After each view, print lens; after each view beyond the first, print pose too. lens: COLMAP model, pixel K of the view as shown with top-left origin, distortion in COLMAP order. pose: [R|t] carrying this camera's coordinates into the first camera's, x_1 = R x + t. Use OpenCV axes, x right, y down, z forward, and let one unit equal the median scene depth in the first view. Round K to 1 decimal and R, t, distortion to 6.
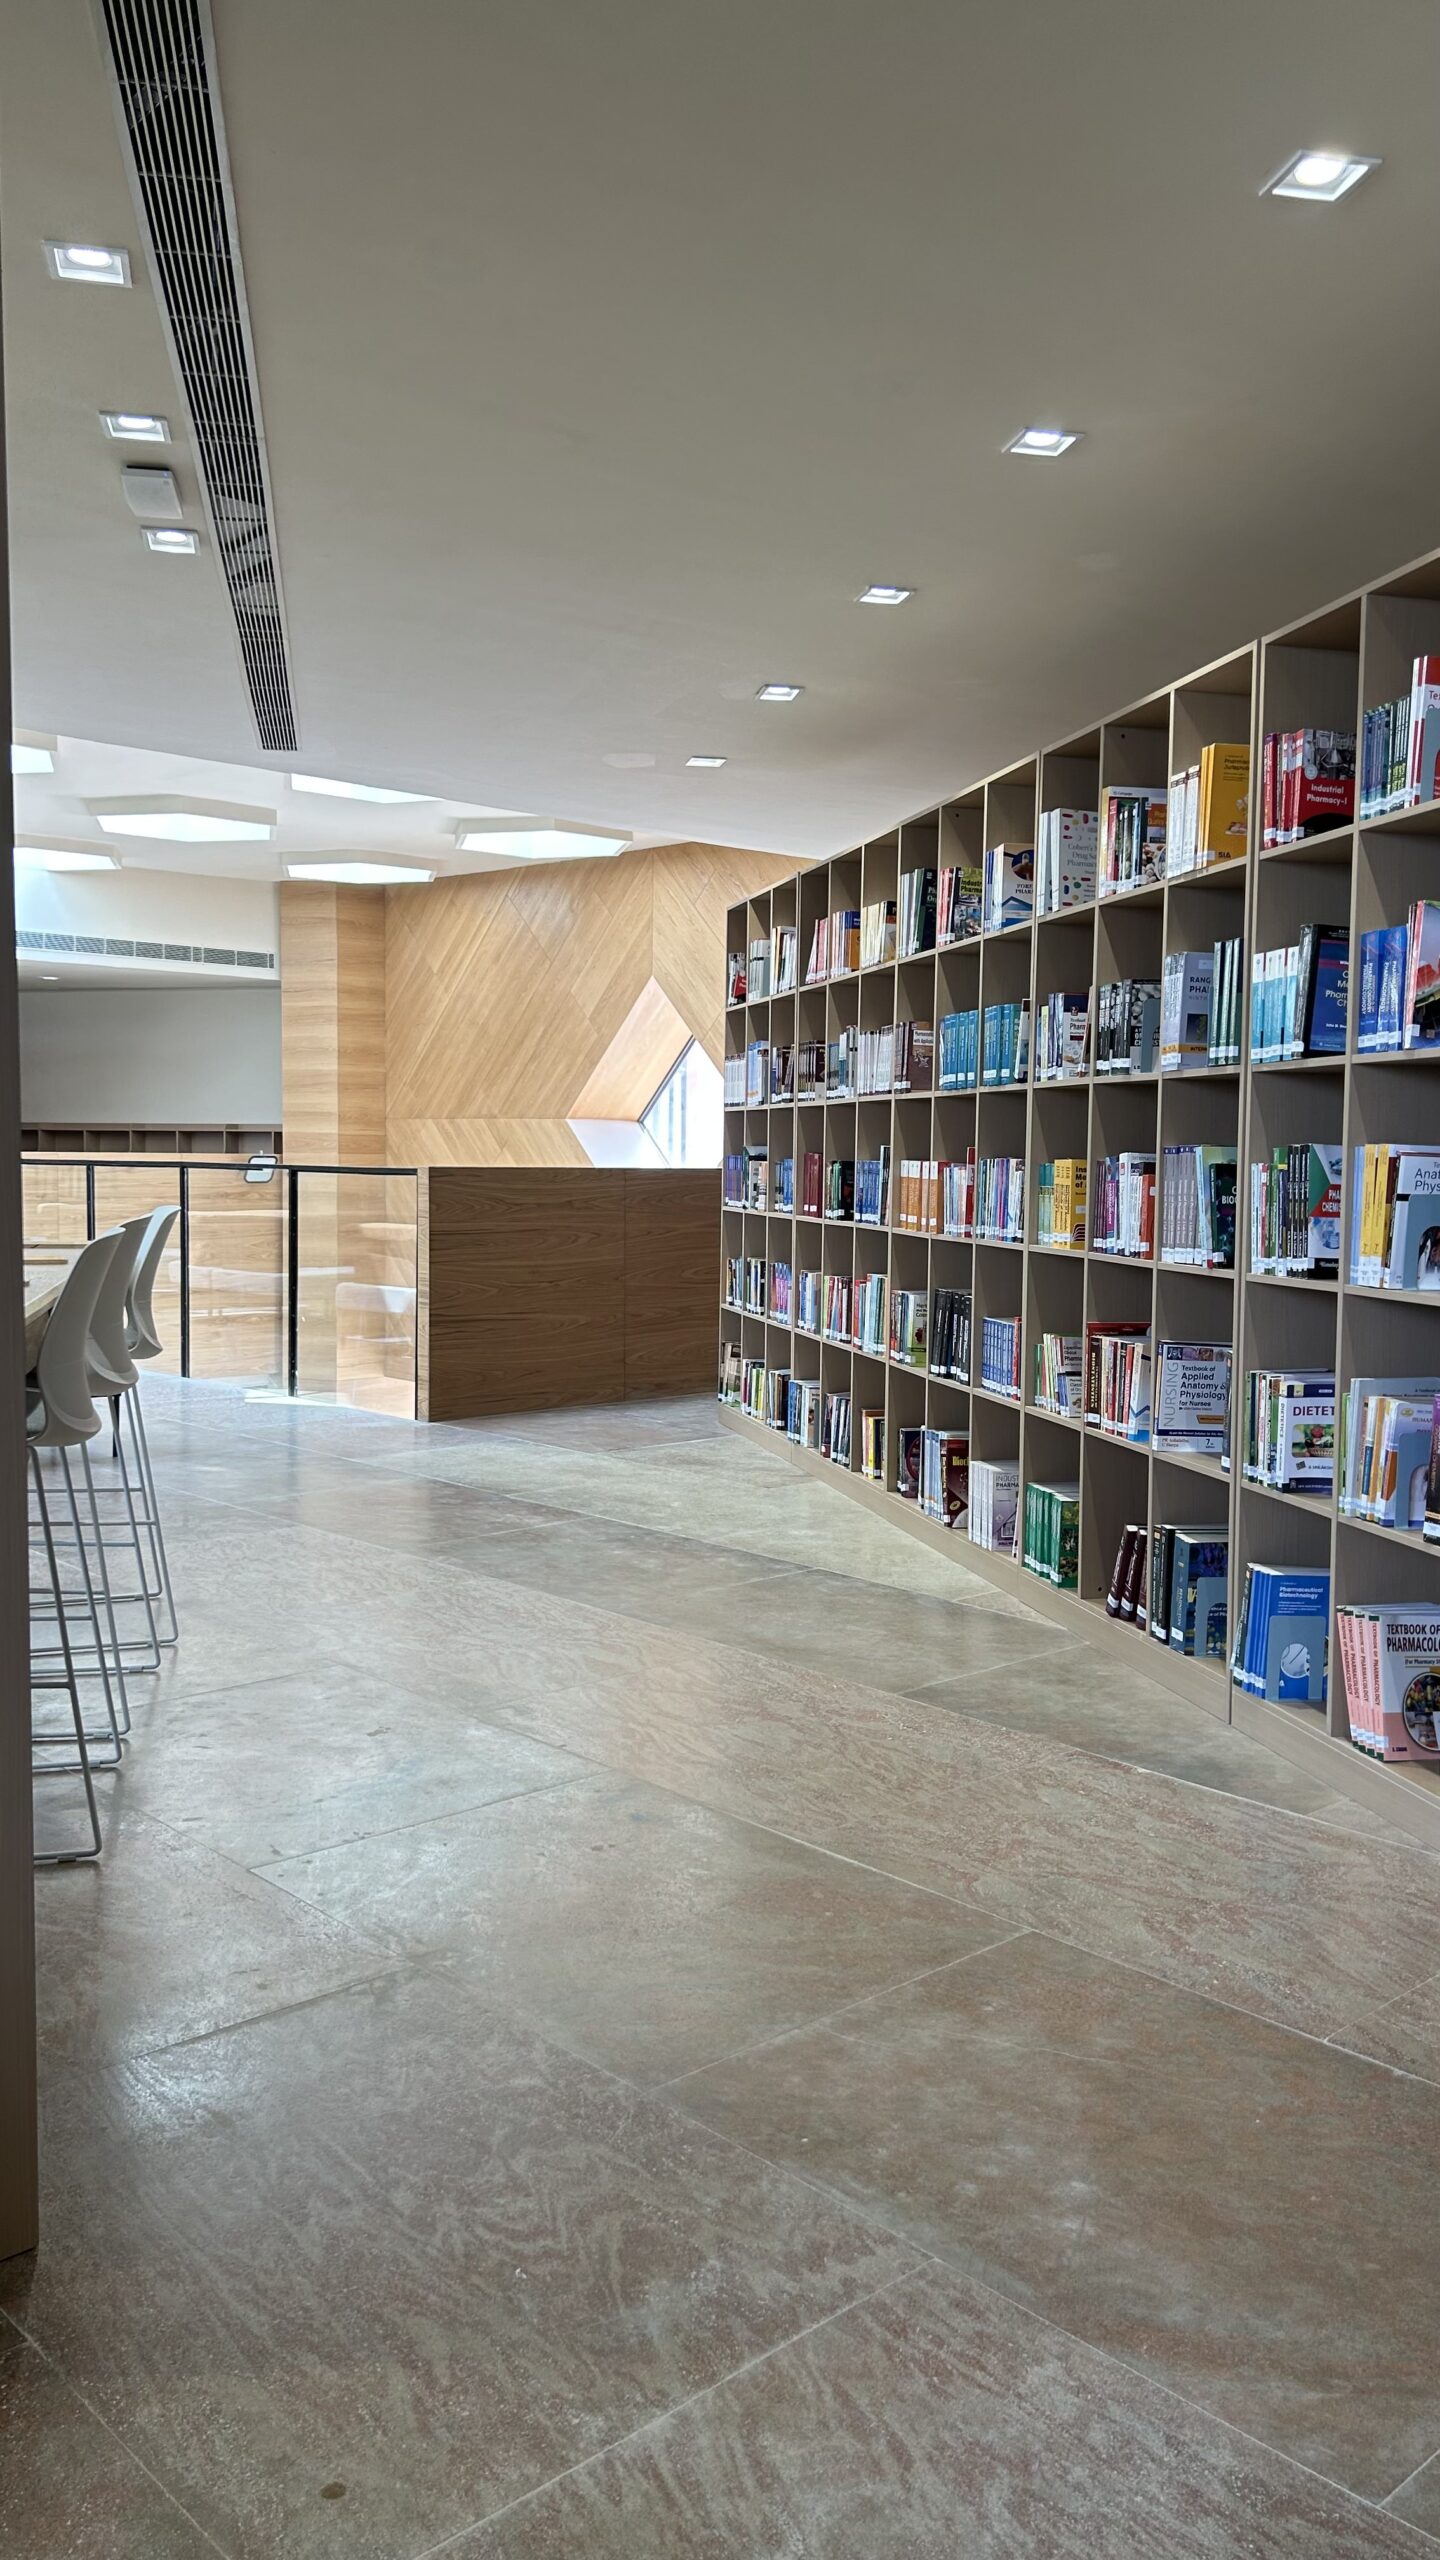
lens RADIAL K [[1909.0, 0, 696.2], [0, 1909.0, 1284.7], [0, 0, 1]] dist [0.050375, -0.049387]
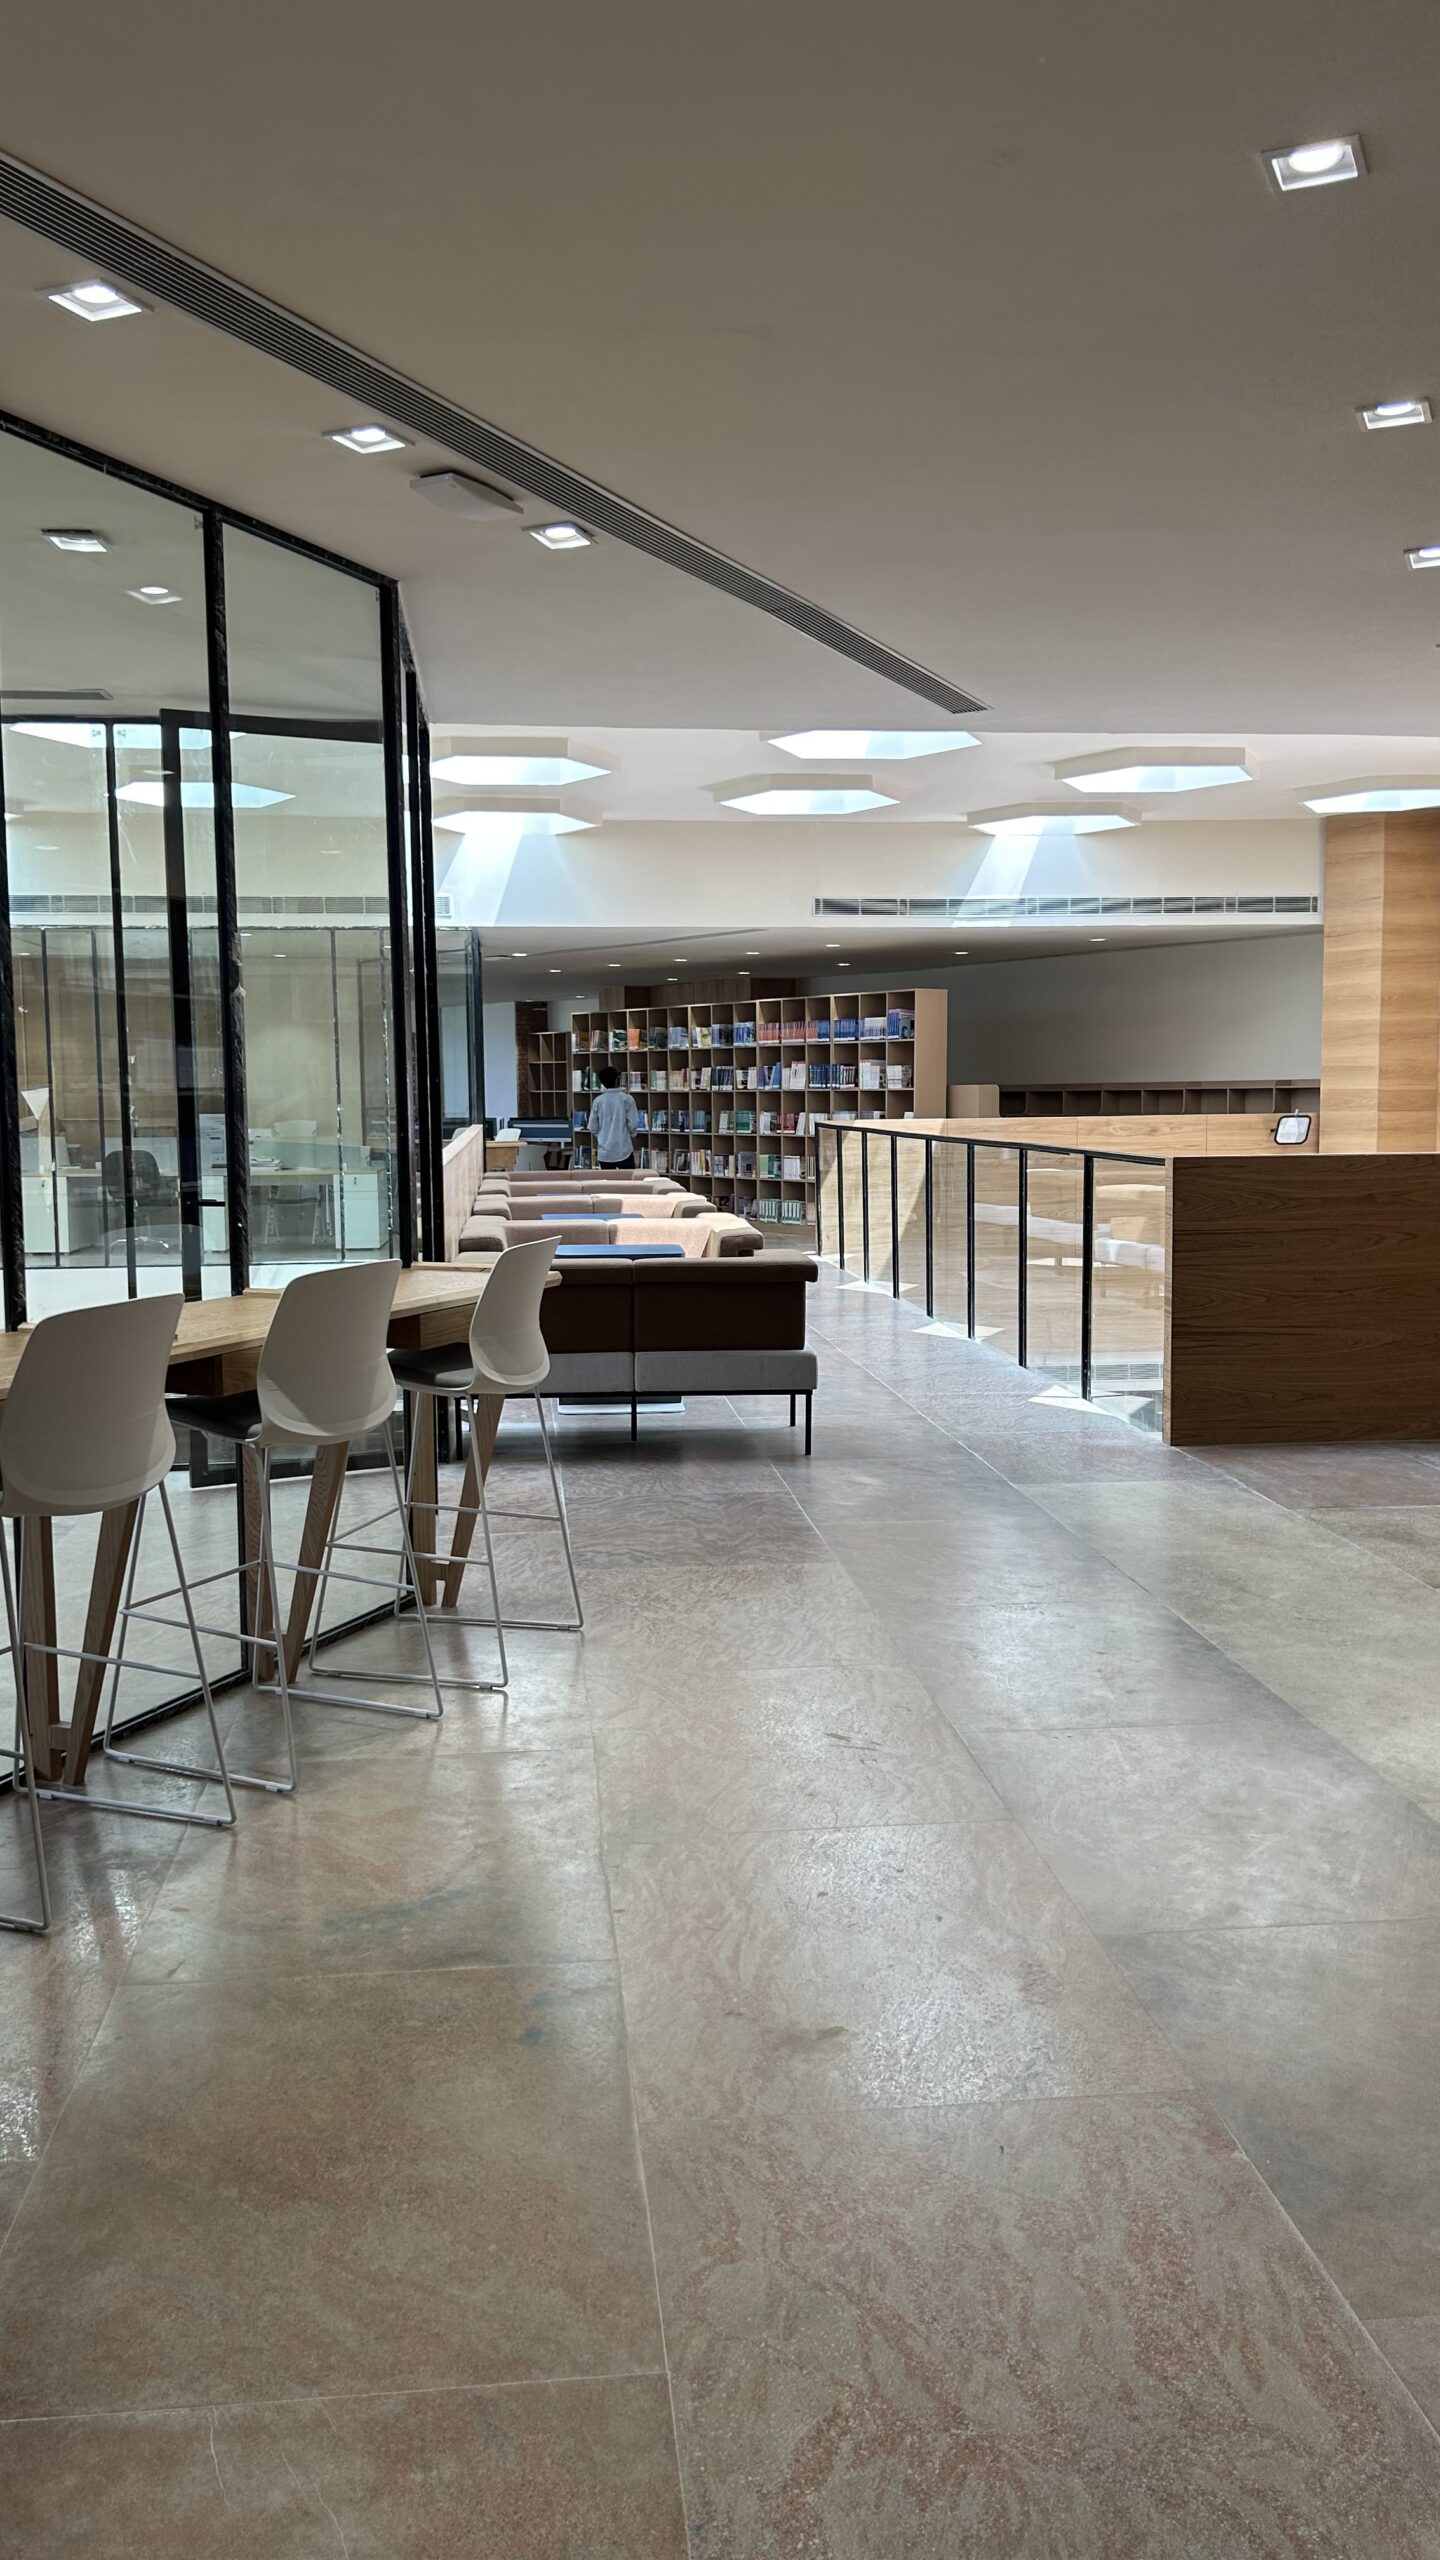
lens RADIAL K [[1909.0, 0, 711.3], [0, 1909.0, 1288.0], [0, 0, 1]] dist [0.050375, -0.049387]
pose [[0.805012, 0.044070, -0.591619, 0.107235], [-0.023515, 0.998824, 0.042405, -0.017107], [0.592792, -0.020225, 0.805101, 0.080513]]
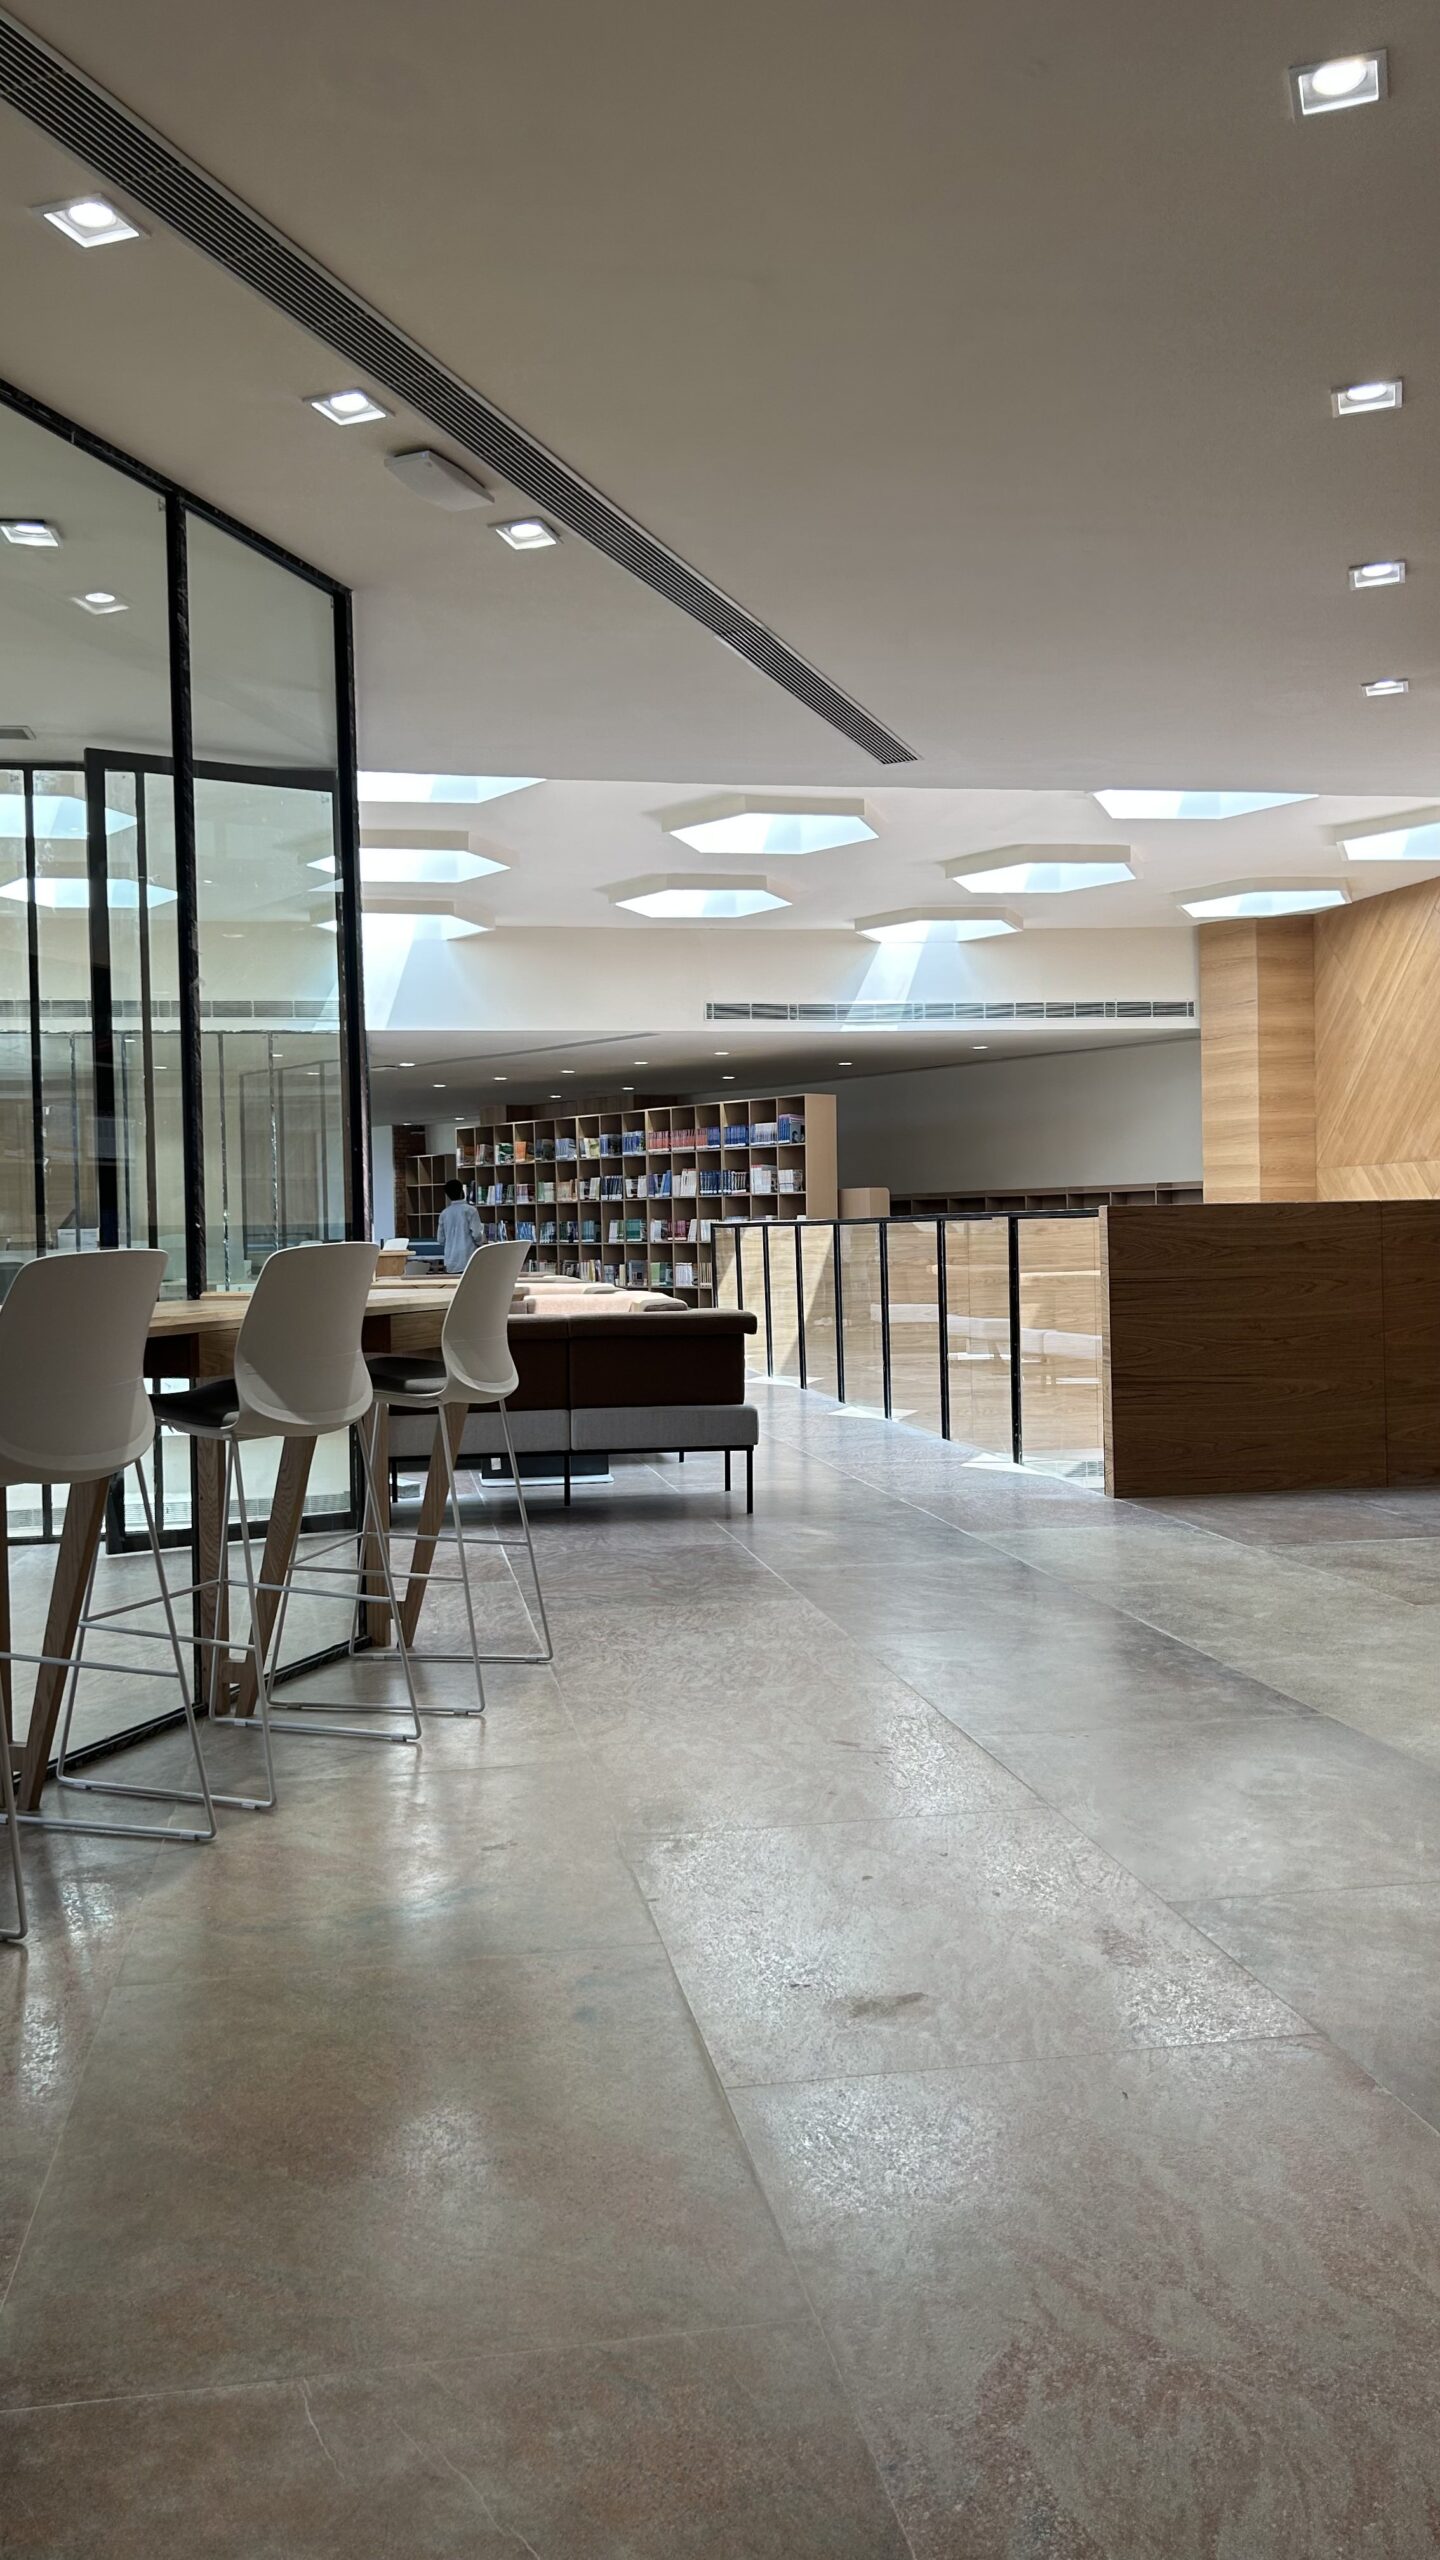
lens RADIAL K [[1909.0, 0, 697.6], [0, 1909.0, 1277.4], [0, 0, 1]] dist [0.050375, -0.049387]
pose [[0.841656, -0.014466, -0.539821, 0.088363], [-0.008220, 0.999182, -0.039593, 0.003849], [0.539952, 0.037761, 0.840848, 0.079068]]
